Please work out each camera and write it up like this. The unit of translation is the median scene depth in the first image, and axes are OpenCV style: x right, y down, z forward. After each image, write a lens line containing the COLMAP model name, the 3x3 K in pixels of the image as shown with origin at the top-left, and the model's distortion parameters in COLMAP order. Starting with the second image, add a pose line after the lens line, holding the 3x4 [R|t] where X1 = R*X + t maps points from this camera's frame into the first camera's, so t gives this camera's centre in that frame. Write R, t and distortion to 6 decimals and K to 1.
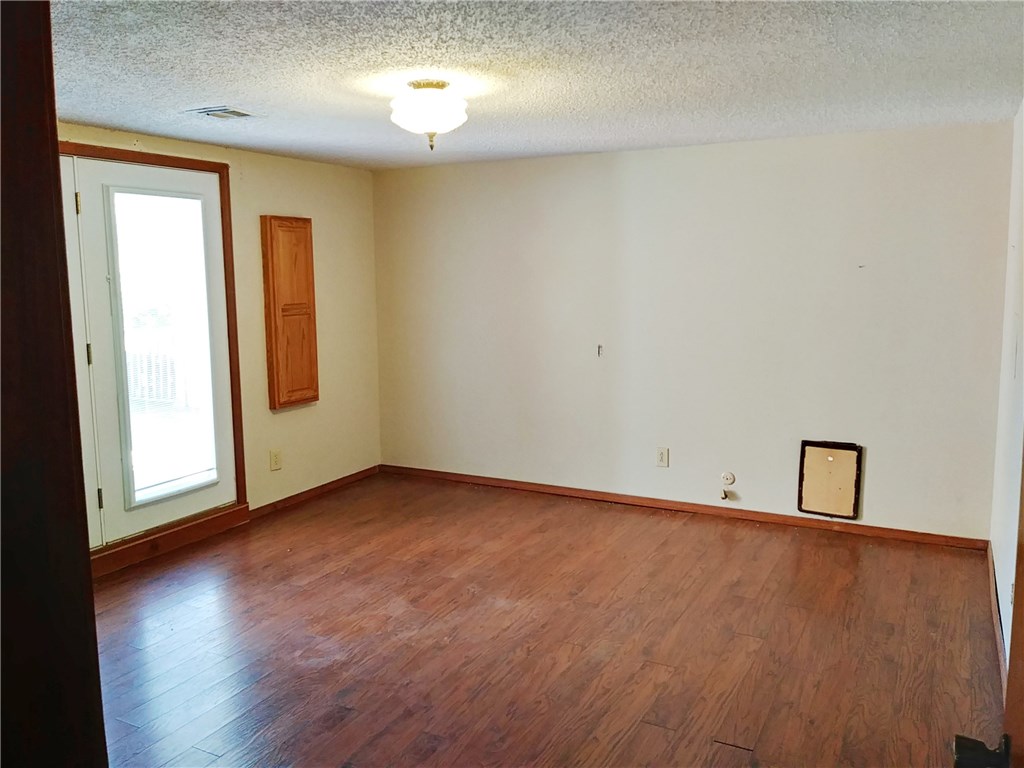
lens RADIAL K [[830.0, 0, 511.2], [0, 830.0, 383.8], [0, 0, 1]] dist [0.026763, -0.059386]
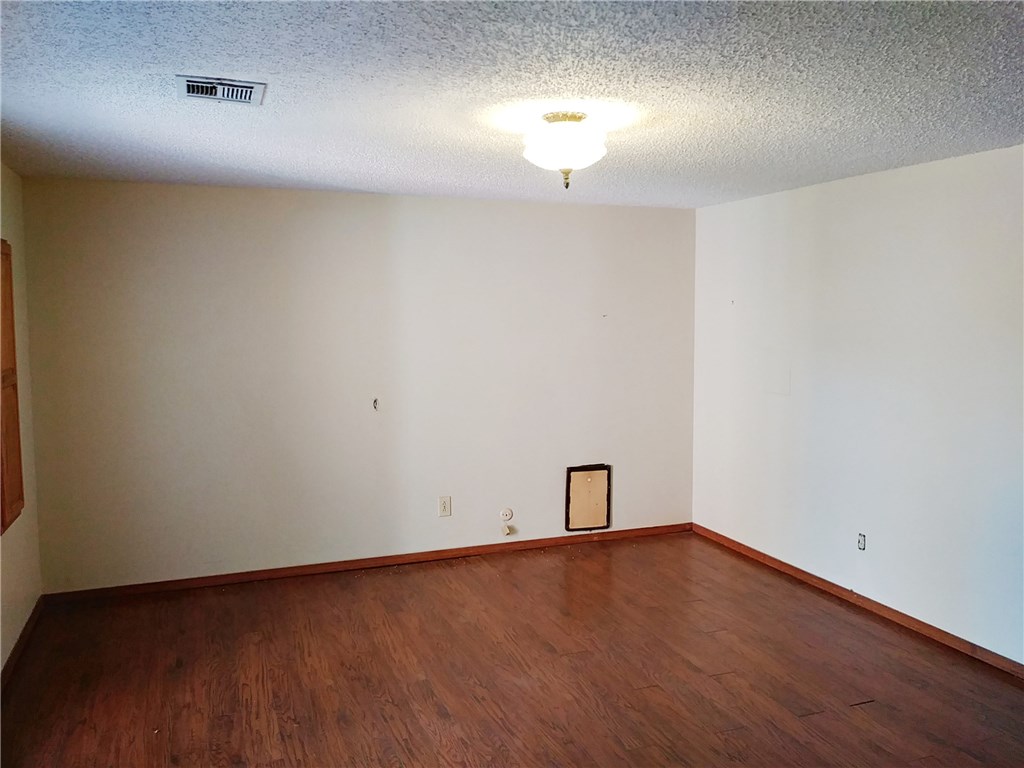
lens RADIAL K [[830.0, 0, 509.7], [0, 830.0, 384.2], [0, 0, 1]] dist [0.026763, -0.059386]
pose [[0.658000, -0.061118, 0.750533, -0.550731], [0.103727, 0.994556, -0.009949, -0.042474], [-0.745839, 0.084397, 0.660758, 0.305875]]
